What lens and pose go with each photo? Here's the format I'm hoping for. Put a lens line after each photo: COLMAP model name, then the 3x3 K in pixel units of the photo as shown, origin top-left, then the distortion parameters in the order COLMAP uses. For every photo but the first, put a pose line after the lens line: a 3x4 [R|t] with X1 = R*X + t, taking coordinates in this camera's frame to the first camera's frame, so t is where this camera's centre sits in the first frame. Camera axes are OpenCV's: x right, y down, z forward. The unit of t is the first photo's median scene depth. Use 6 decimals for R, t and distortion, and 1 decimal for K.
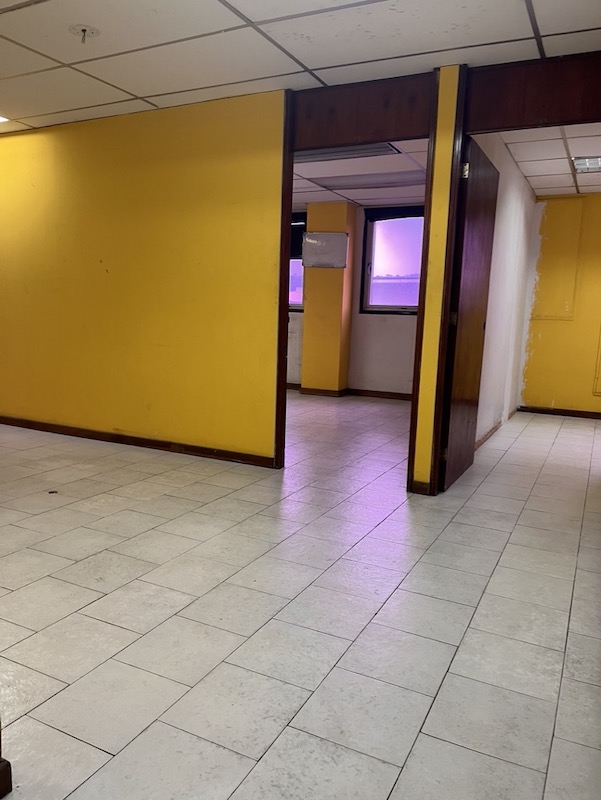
lens RADIAL K [[615.8, 0, 297.2], [0, 615.8, 412.1], [0, 0, 1]] dist [0.070089, -0.047325]
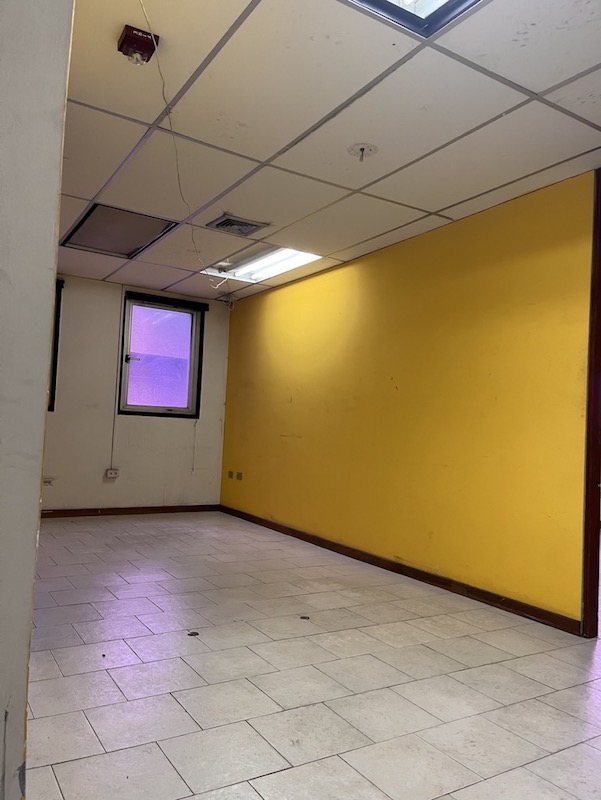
lens RADIAL K [[615.8, 0, 302.4], [0, 615.8, 404.3], [0, 0, 1]] dist [0.070089, -0.047325]
pose [[0.860517, -0.011310, -0.509295, 0.076477], [-0.103528, 0.975008, -0.196576, 0.002951], [0.498790, 0.221884, 0.837840, 0.177540]]
